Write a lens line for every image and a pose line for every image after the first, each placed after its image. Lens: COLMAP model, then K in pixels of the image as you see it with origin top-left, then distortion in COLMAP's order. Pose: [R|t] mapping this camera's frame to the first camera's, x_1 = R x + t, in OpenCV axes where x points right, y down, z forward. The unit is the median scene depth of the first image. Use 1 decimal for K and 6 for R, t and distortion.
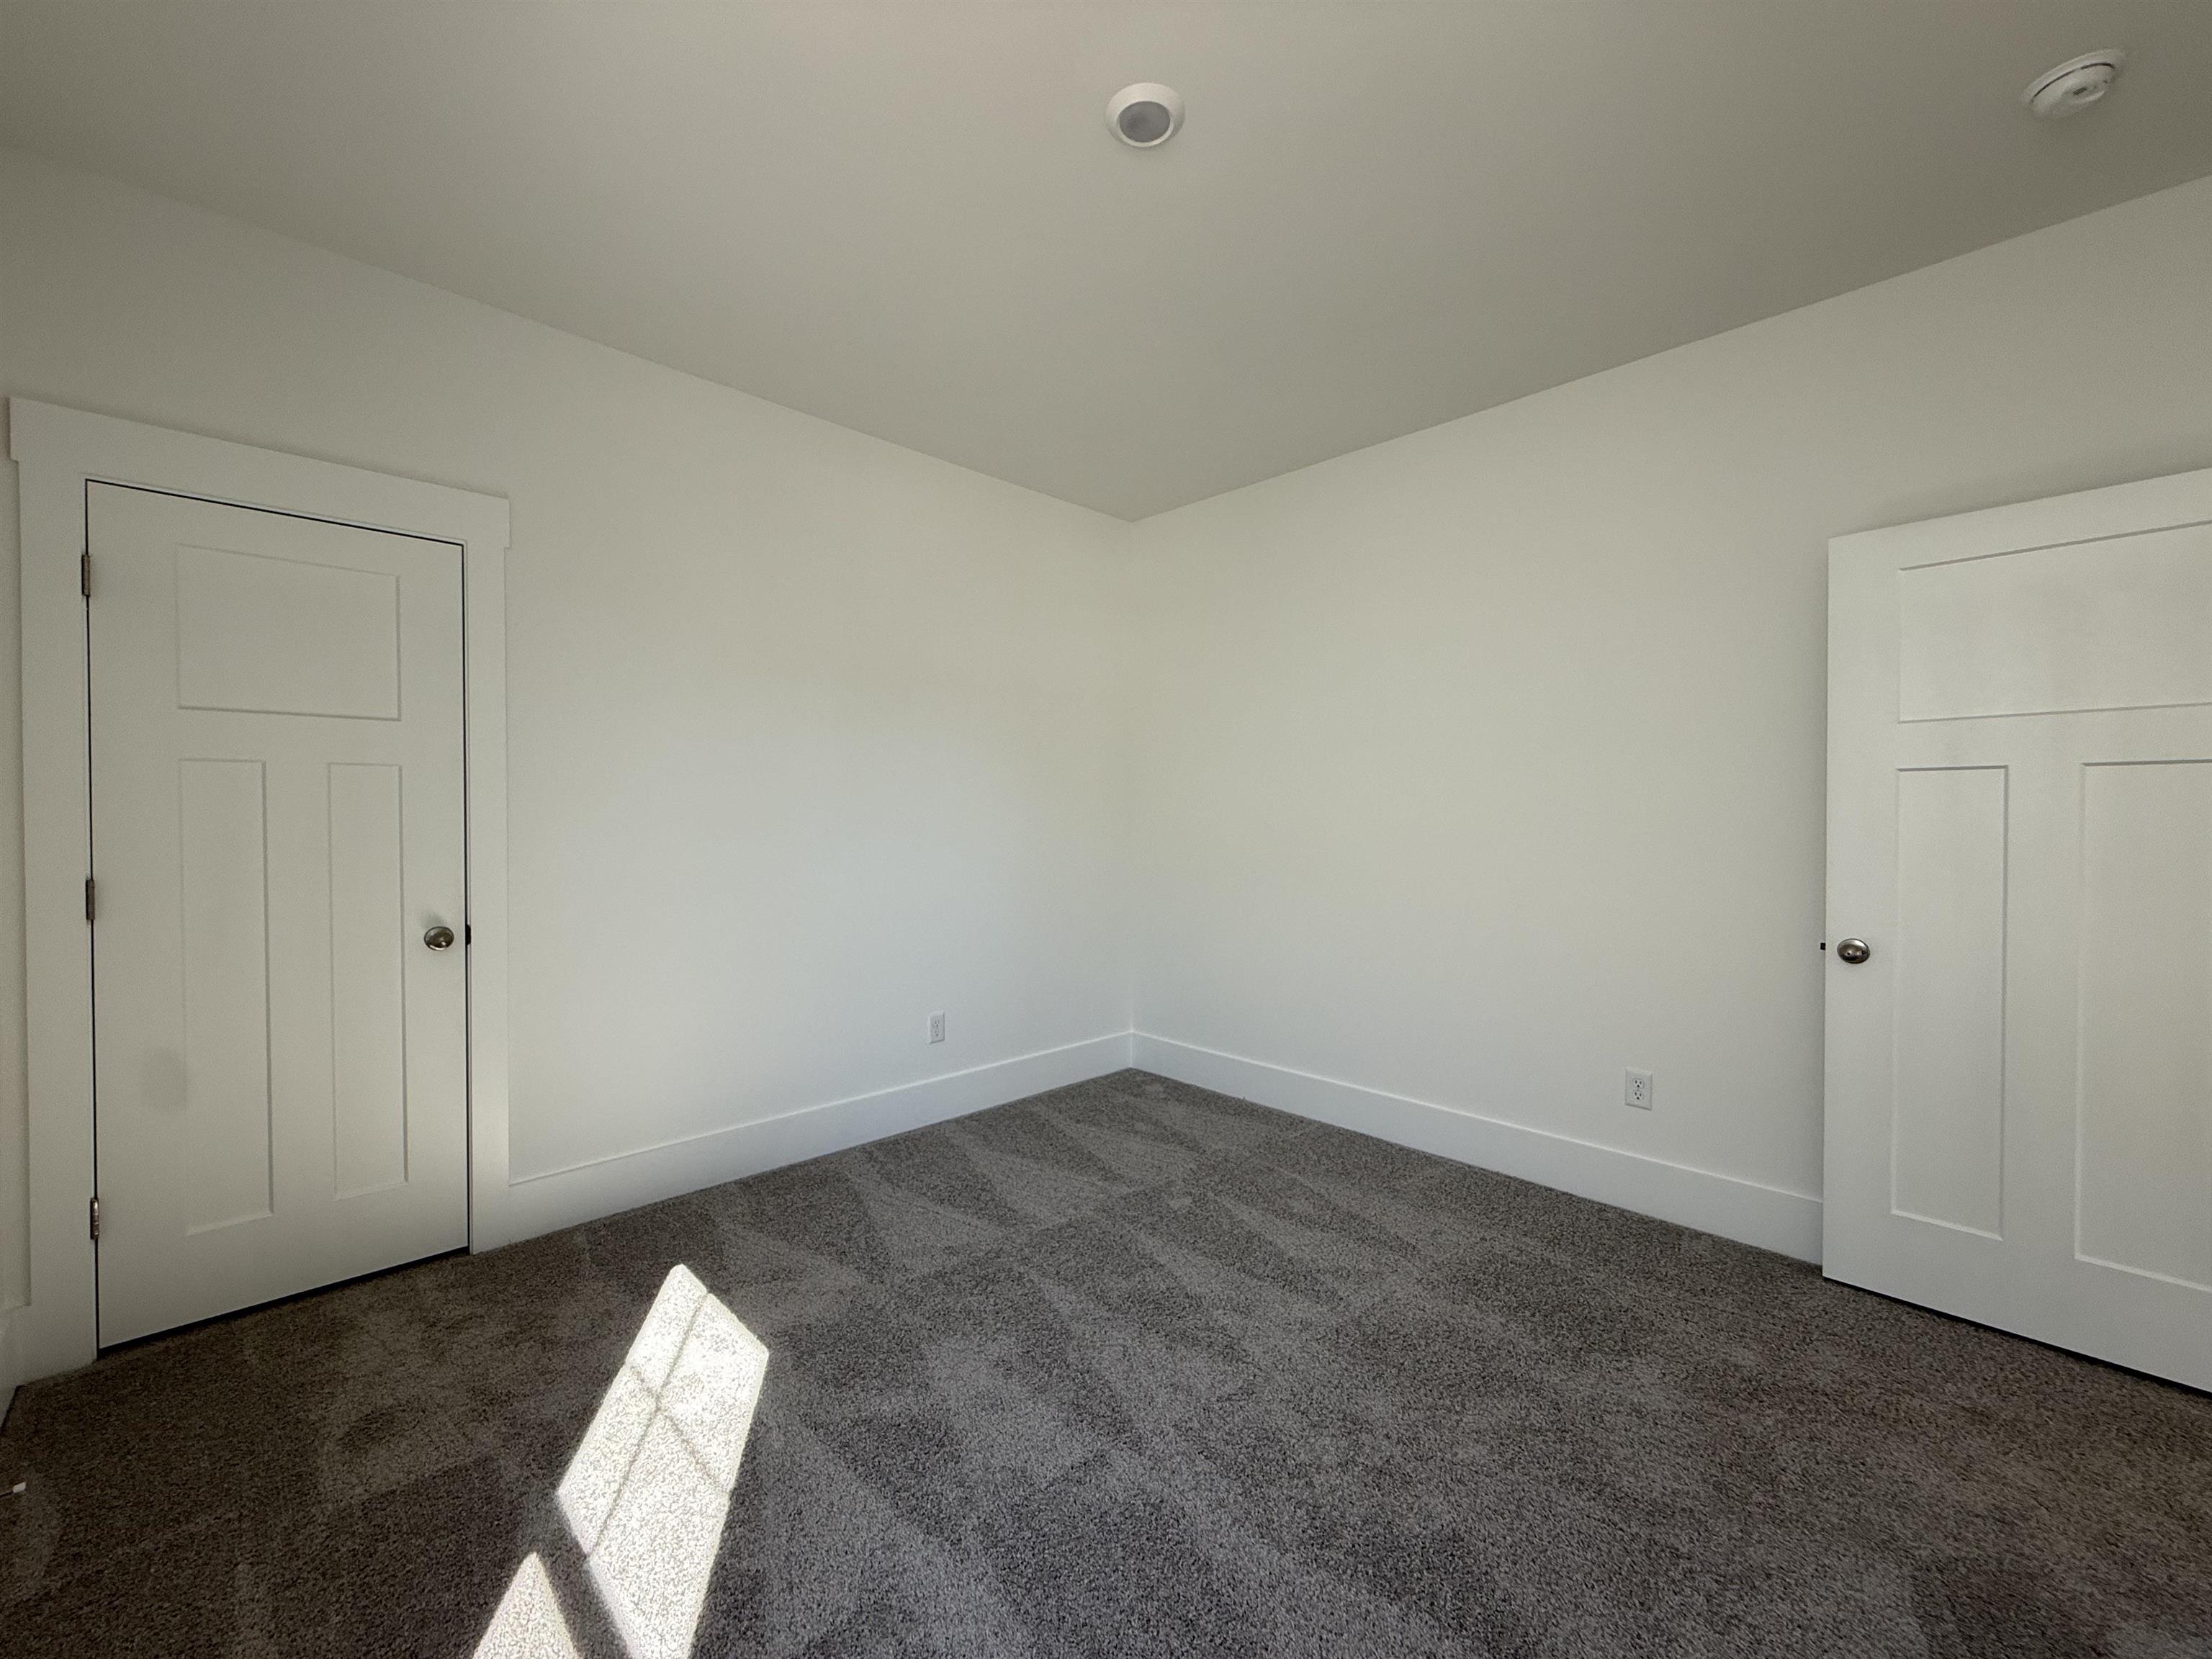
lens RADIAL K [[881.6, 0, 1107.5], [0, 881.6, 827.3], [0, 0, 1]] dist [-0.000664, 0.000213]
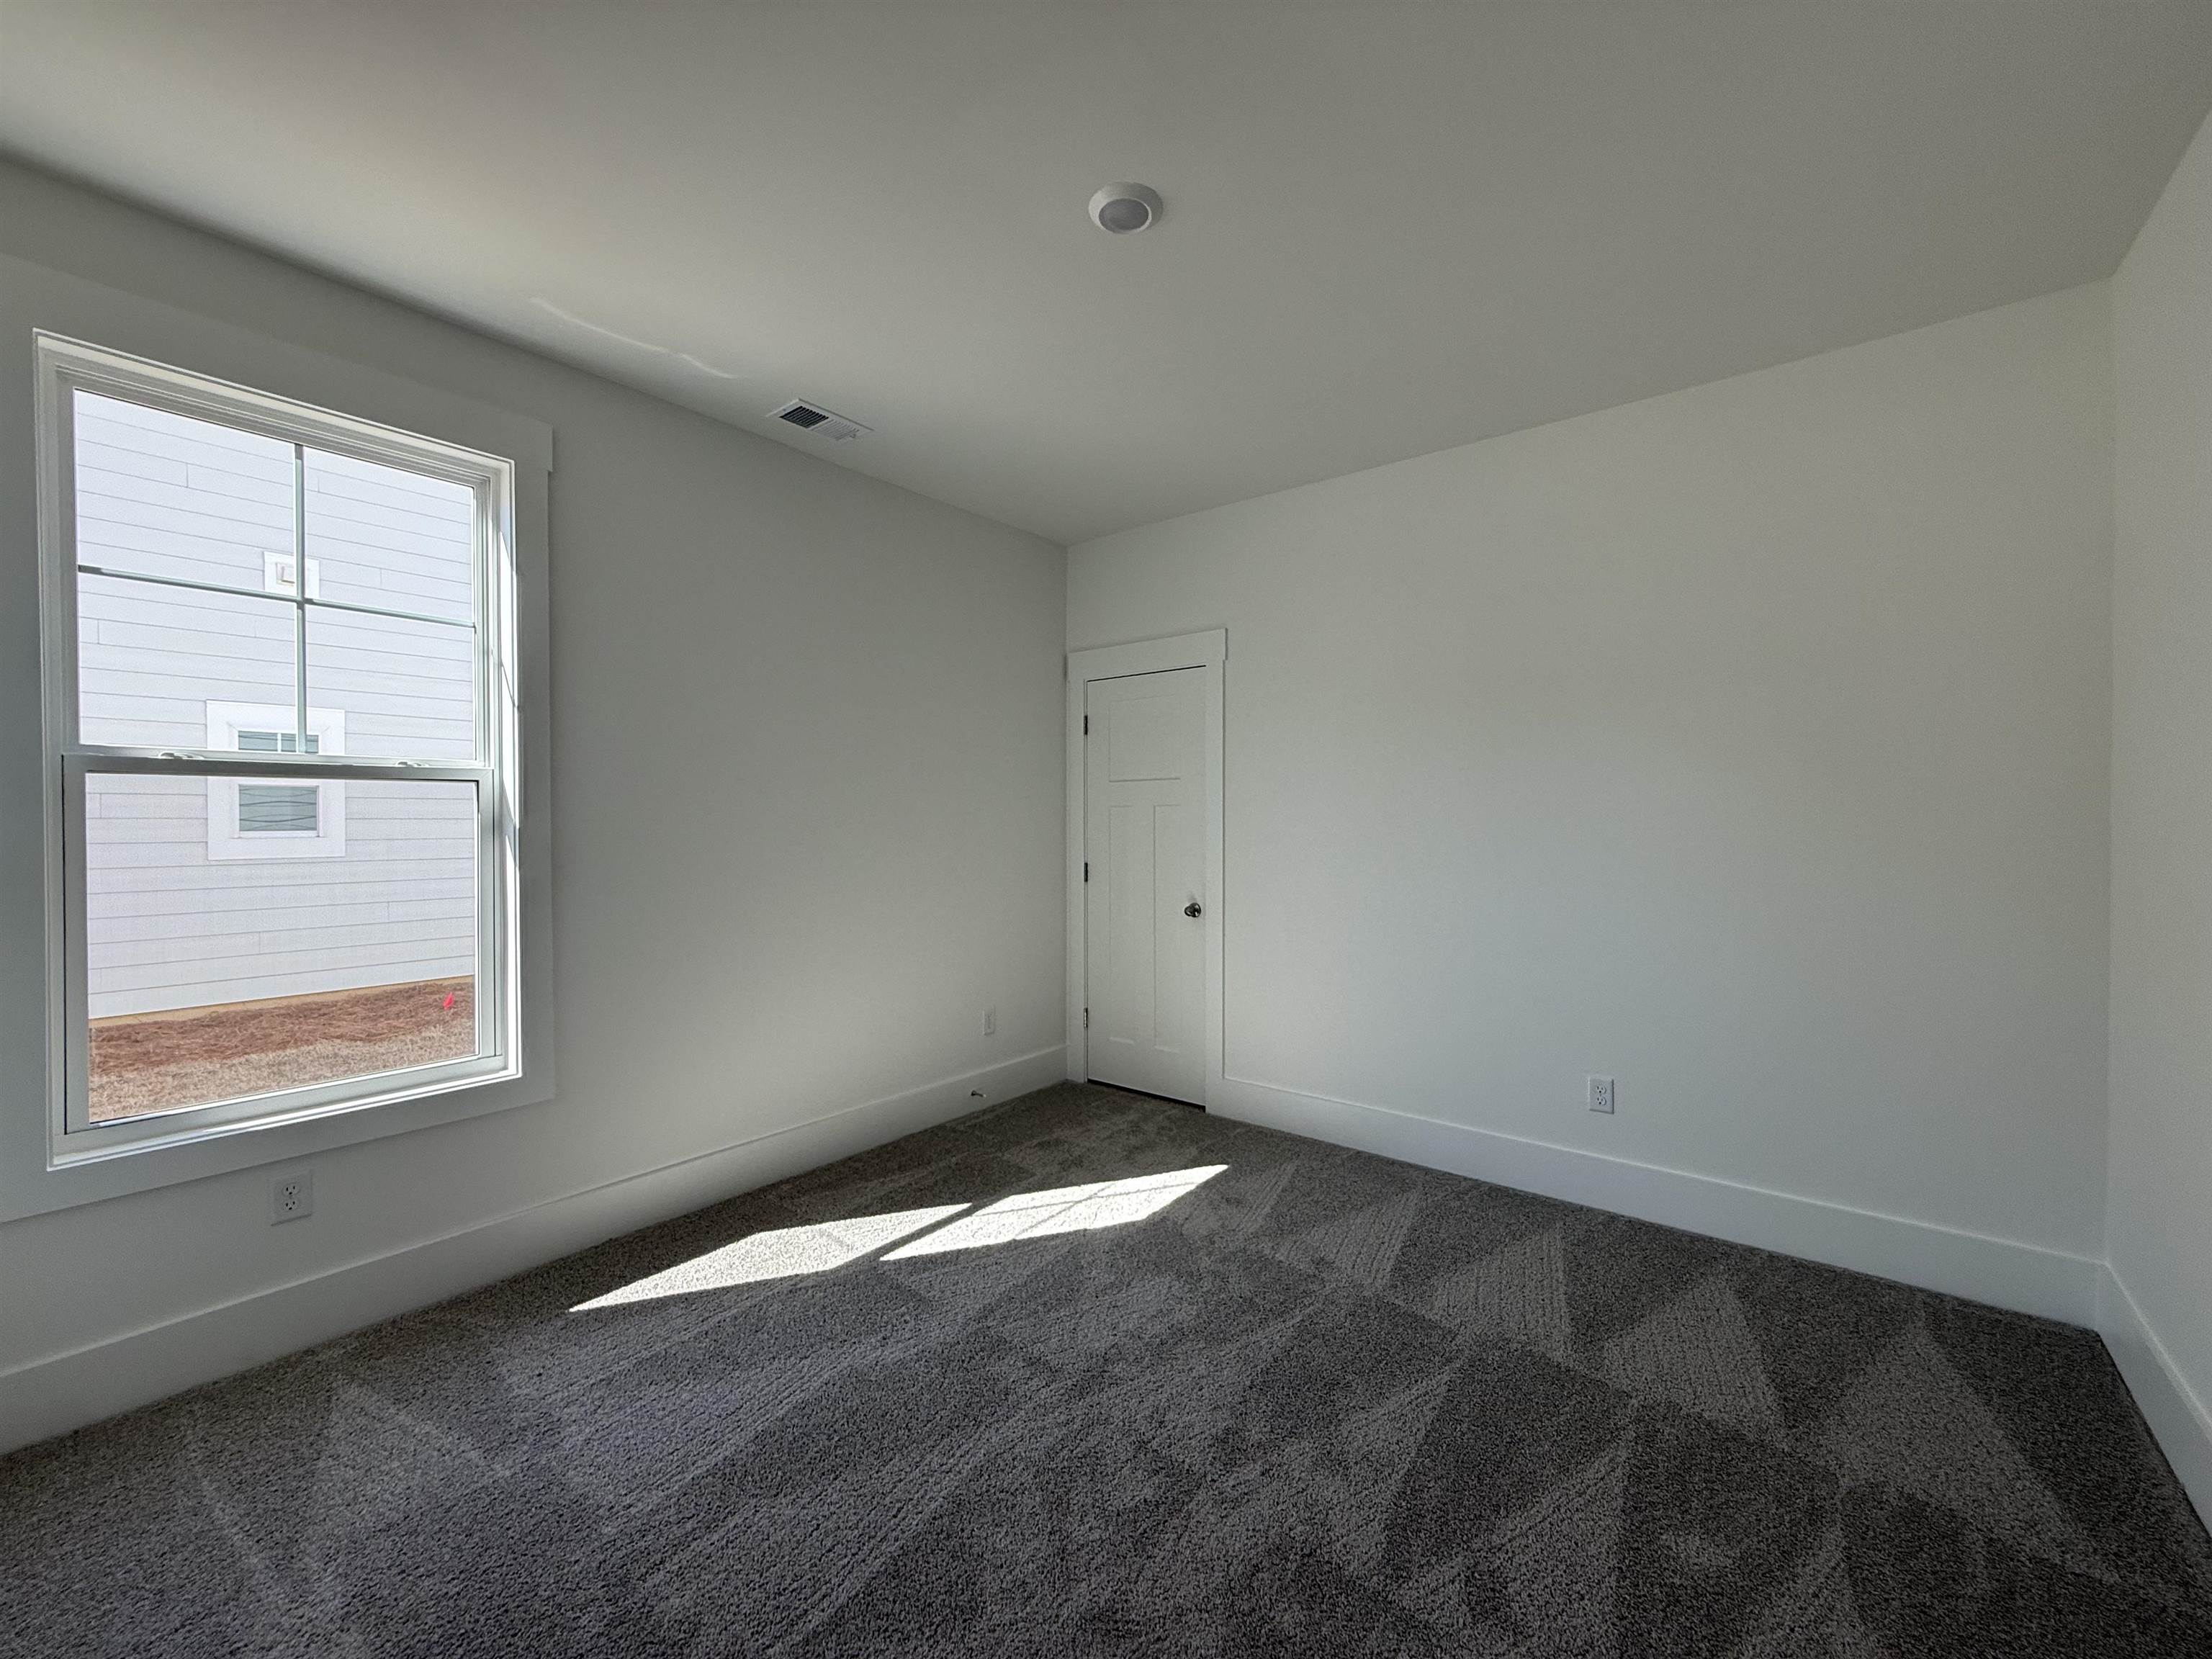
lens RADIAL K [[881.6, 0, 1111.5], [0, 881.6, 828.0], [0, 0, 1]] dist [-0.000664, 0.000213]
pose [[0.127778, 0.008900, -0.991763, 0.879991], [-0.013934, 0.999877, 0.007178, -0.038466], [0.991705, 0.012902, 0.127887, 0.662345]]
